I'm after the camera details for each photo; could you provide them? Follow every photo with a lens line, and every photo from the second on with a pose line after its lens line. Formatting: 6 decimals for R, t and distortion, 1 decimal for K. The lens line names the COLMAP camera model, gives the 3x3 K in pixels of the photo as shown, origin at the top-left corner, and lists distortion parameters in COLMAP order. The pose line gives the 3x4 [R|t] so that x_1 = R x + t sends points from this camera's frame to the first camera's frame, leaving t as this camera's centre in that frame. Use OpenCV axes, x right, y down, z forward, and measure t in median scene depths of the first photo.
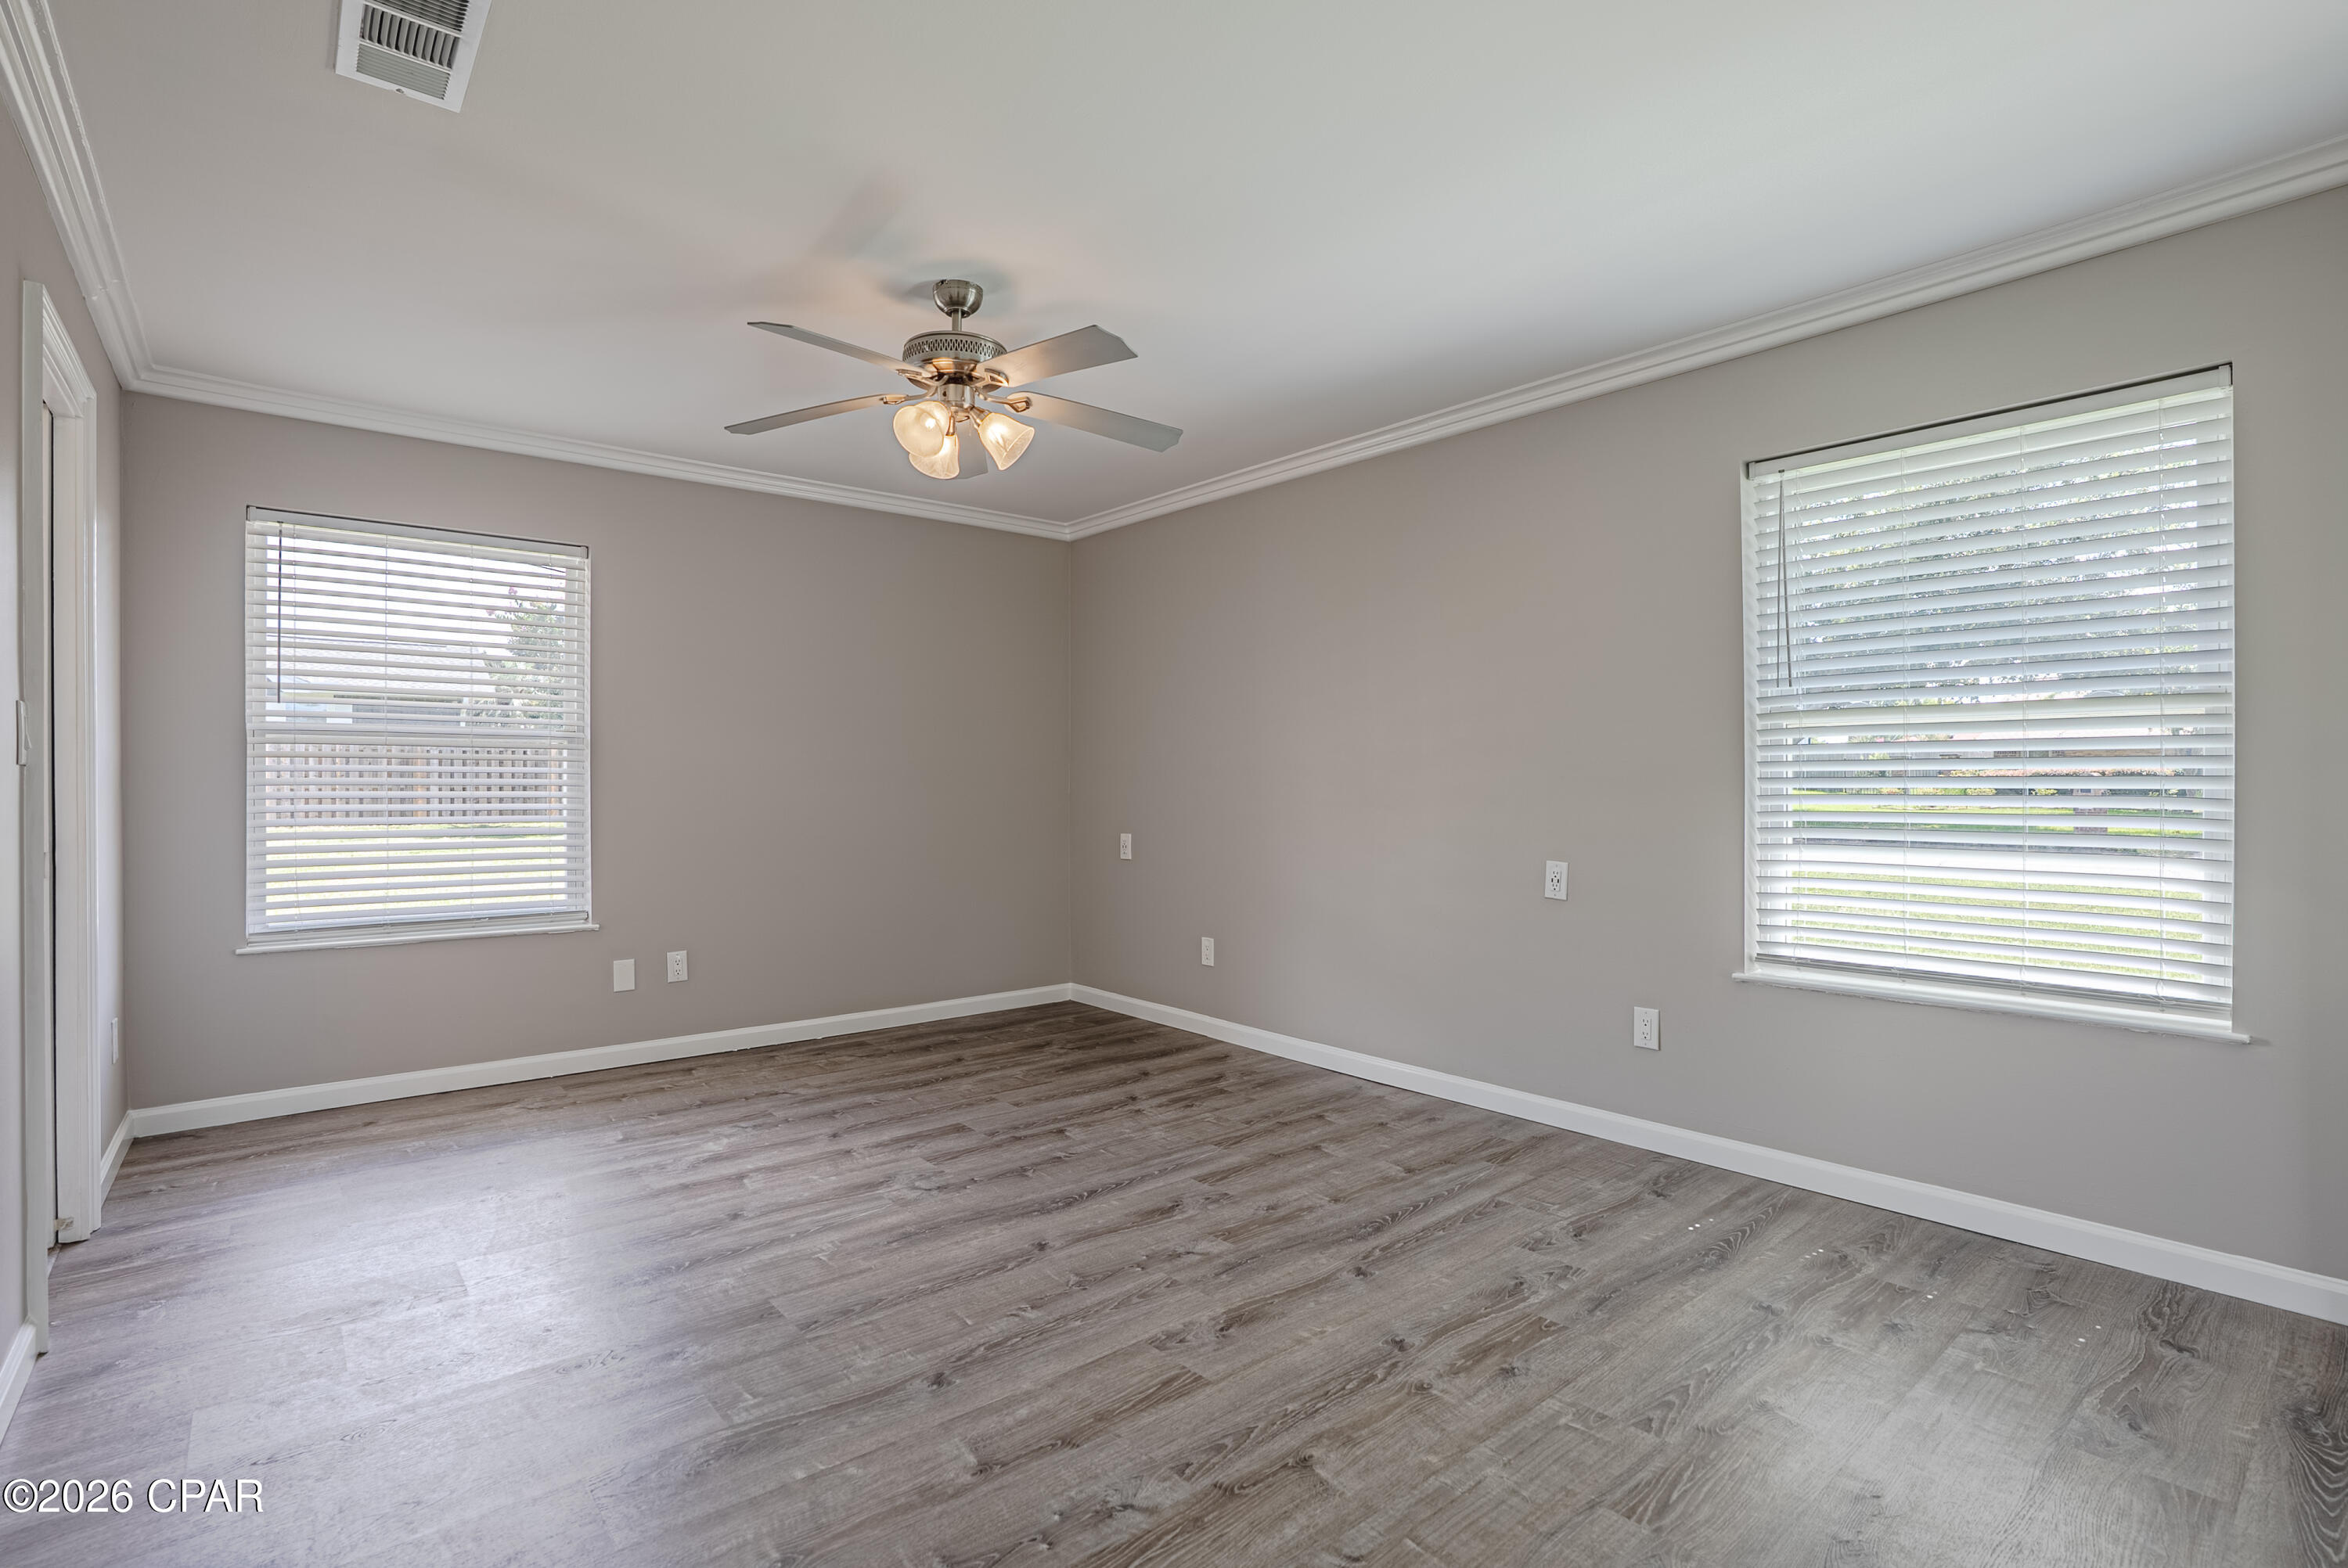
lens RADIAL K [[1093.4, 0, 1182.9], [0, 1093.4, 779.2], [0, 0, 1]] dist [-0.071801, 0.027026]
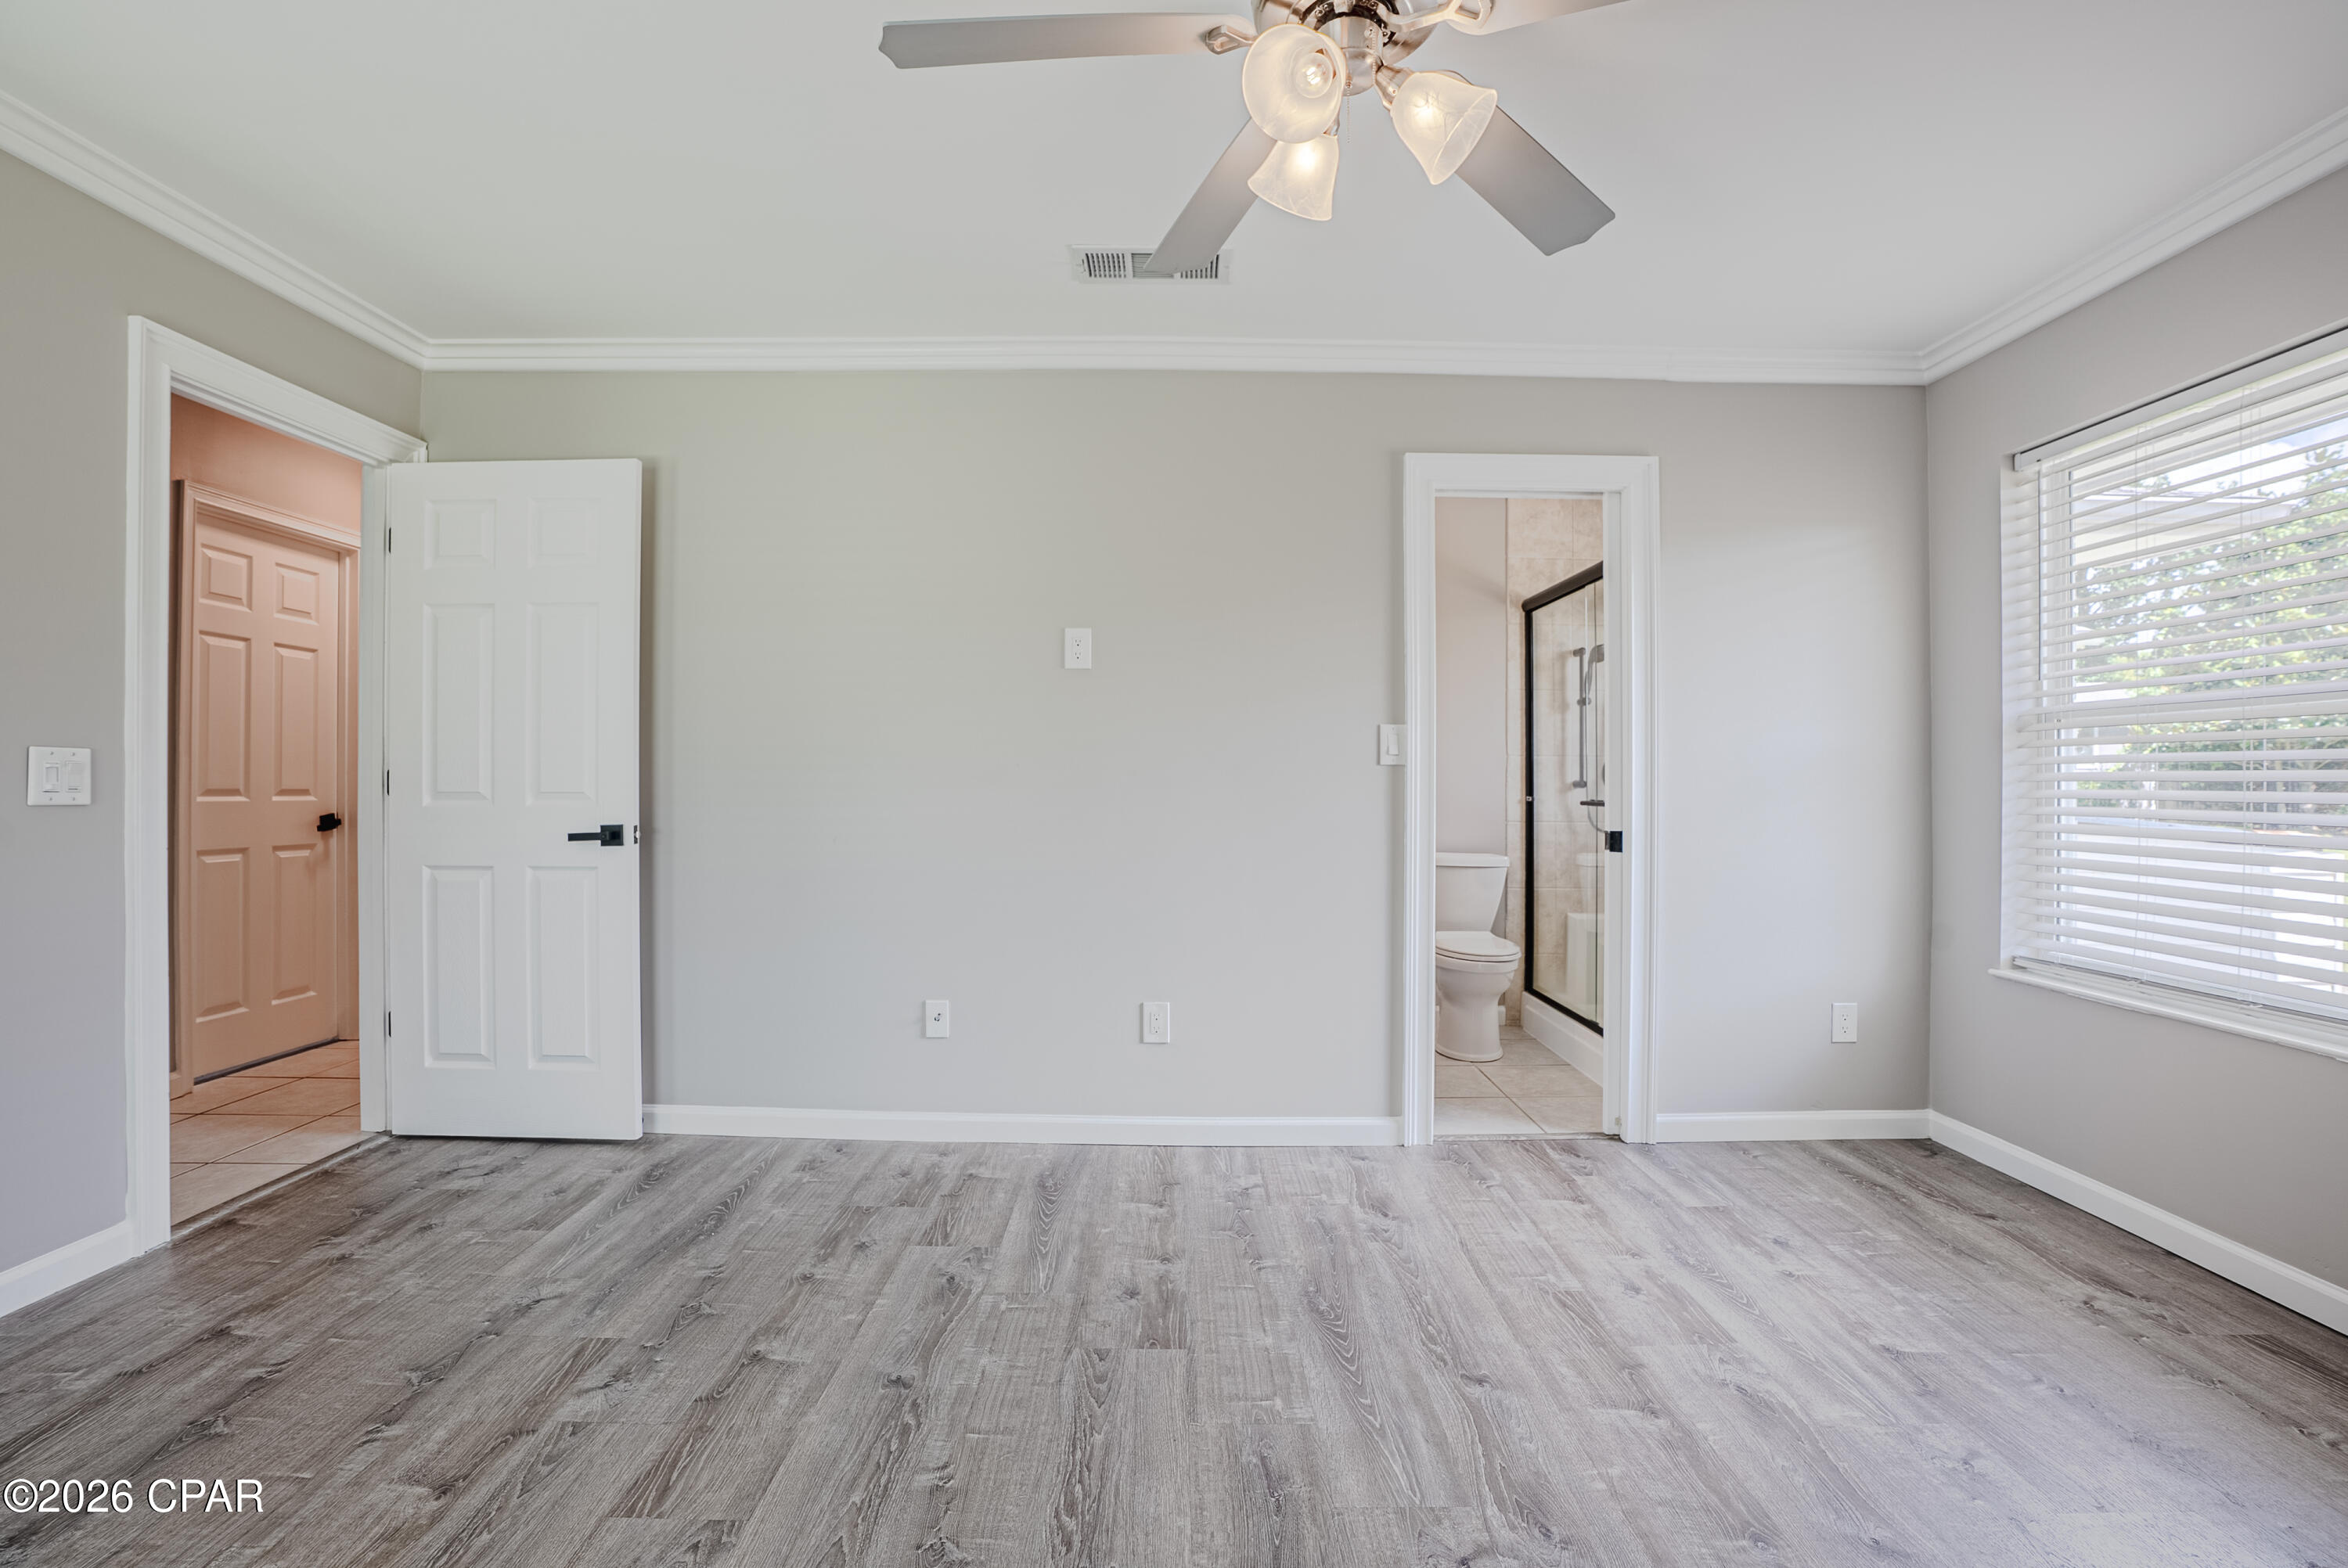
lens RADIAL K [[1093.4, 0, 1182.9], [0, 1093.4, 779.2], [0, 0, 1]] dist [-0.071801, 0.027026]
pose [[-0.644191, -0.005397, -0.764845, 0.297795], [-0.001811, 0.999983, -0.005531, 0.016151], [0.764862, -0.002177, -0.644190, 1.549363]]
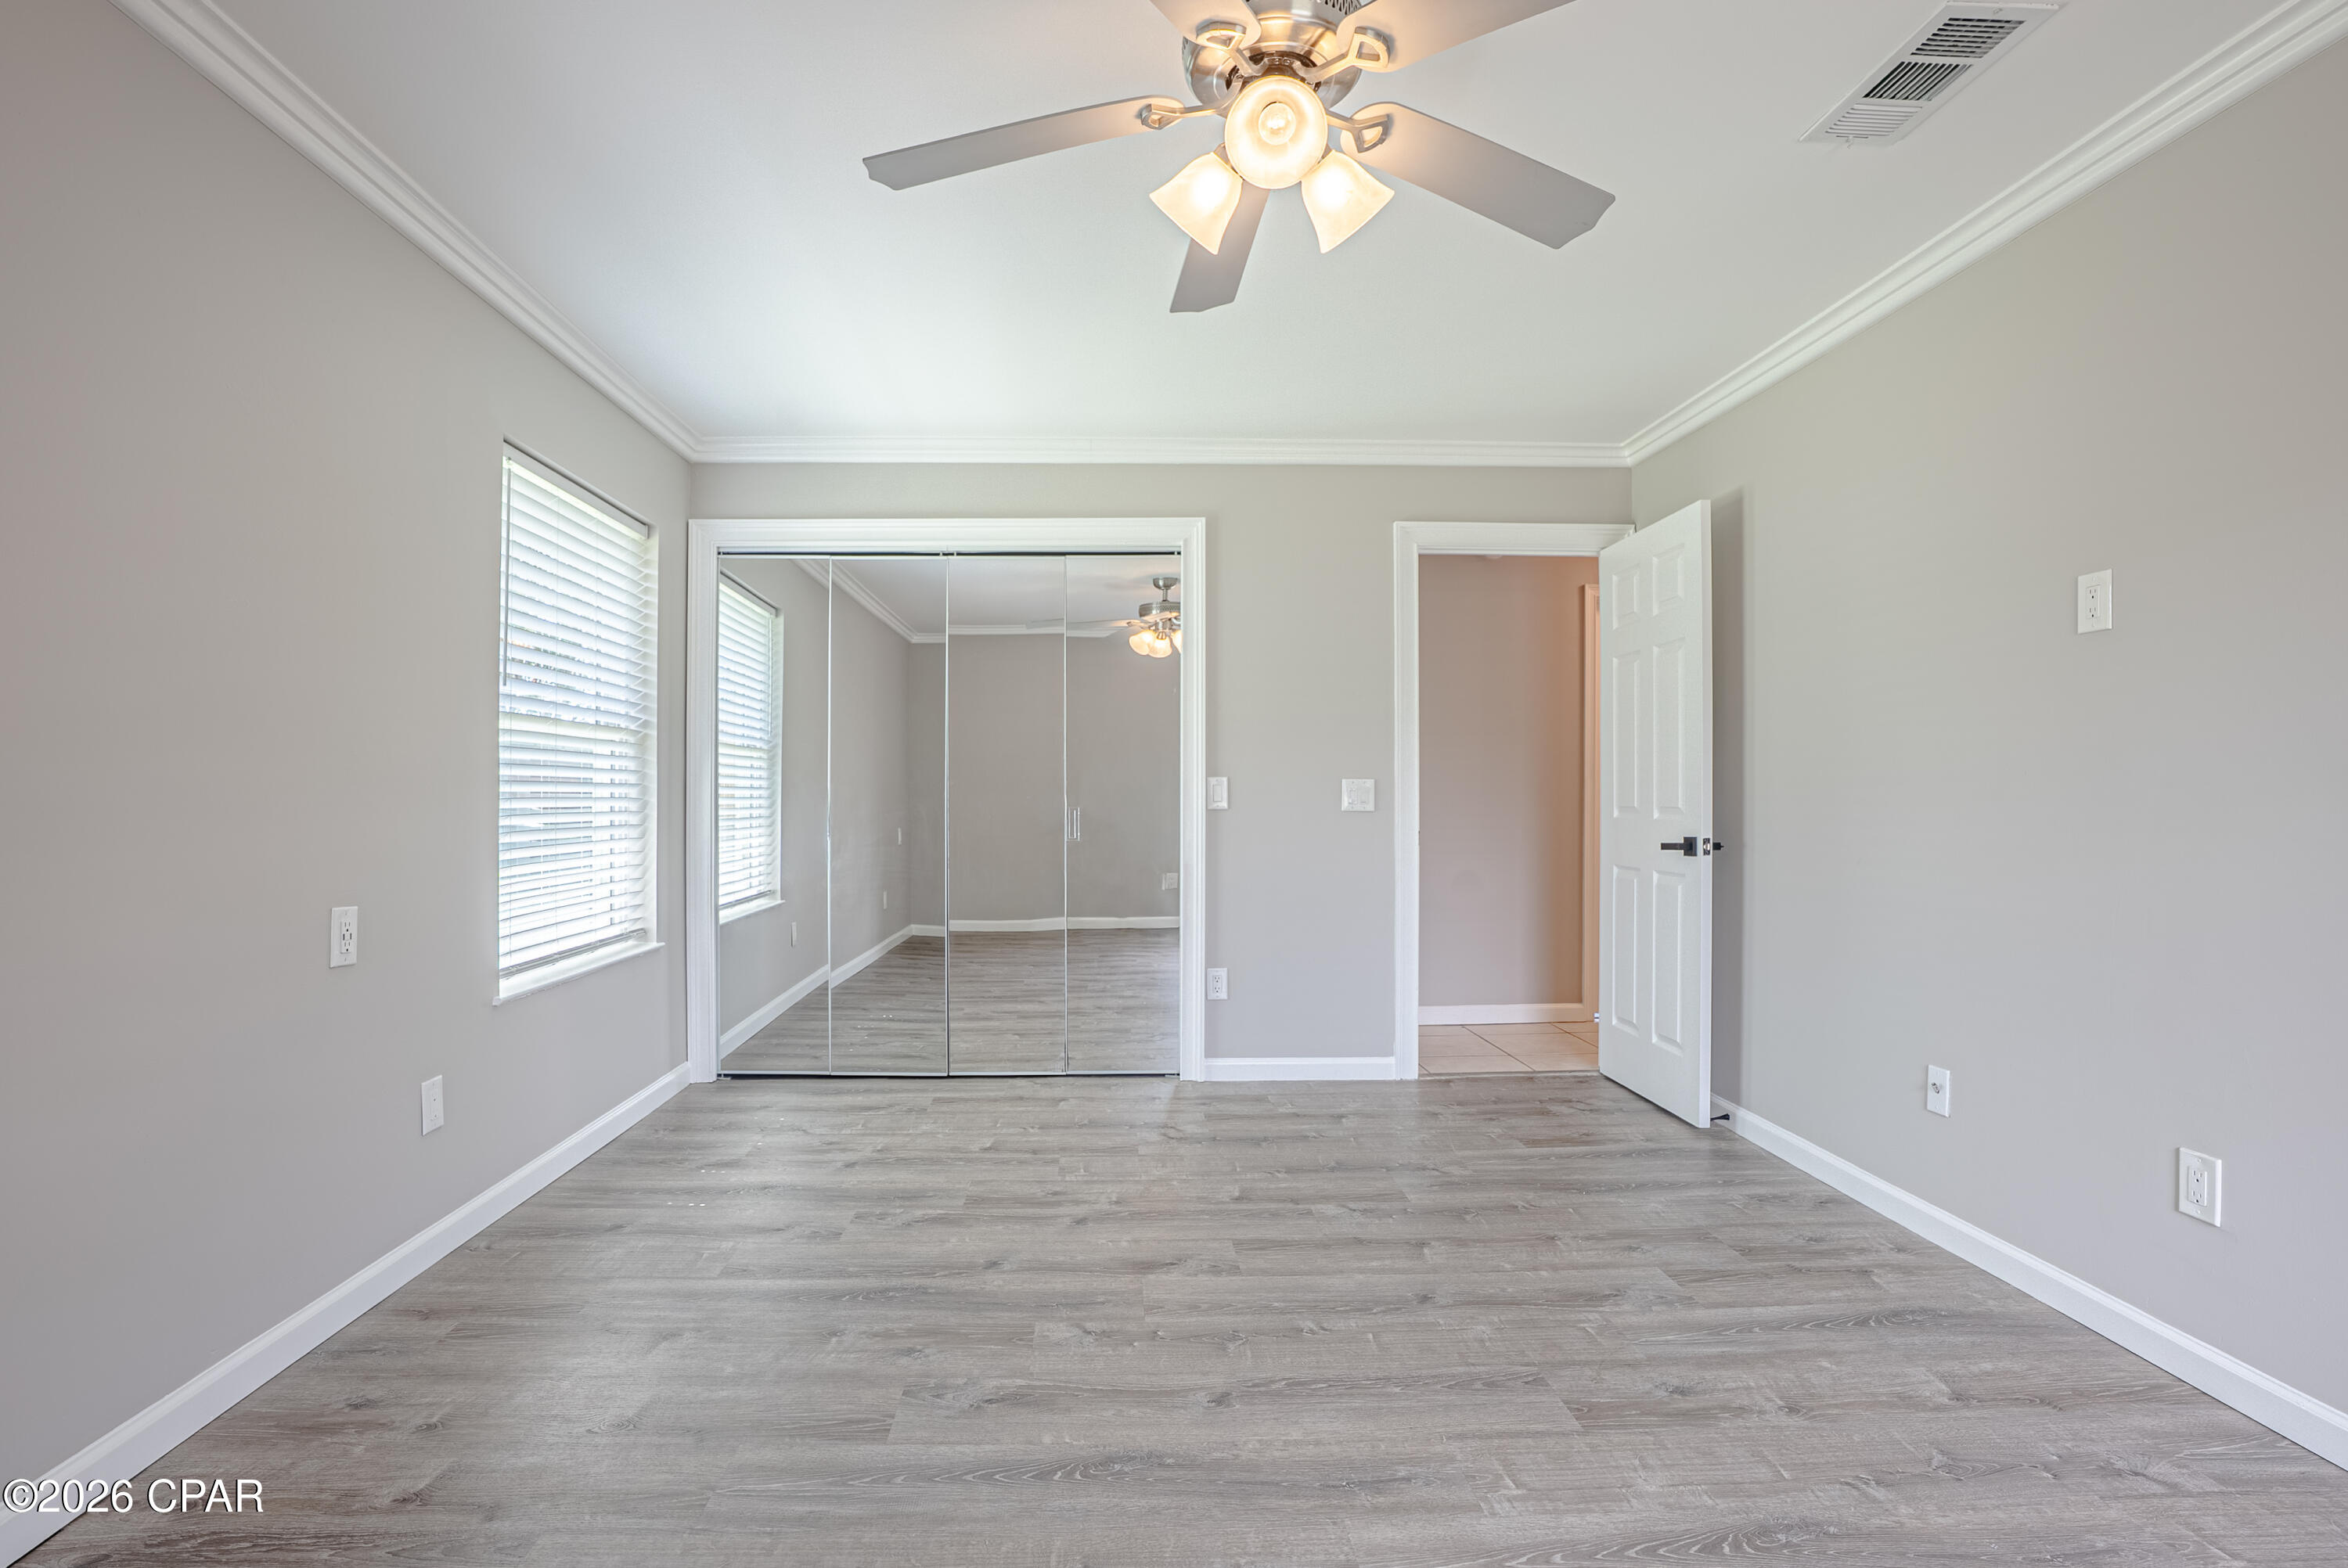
lens RADIAL K [[1136.1, 0, 1129.1], [0, 1136.1, 791.1], [0, 0, 1]] dist [-0.065845, 0.025031]
pose [[-0.774311, 0.001165, 0.632804, -0.637014], [-0.003588, 0.999974, -0.006231, 0.016215], [-0.632795, -0.007095, -0.774287, 1.826118]]
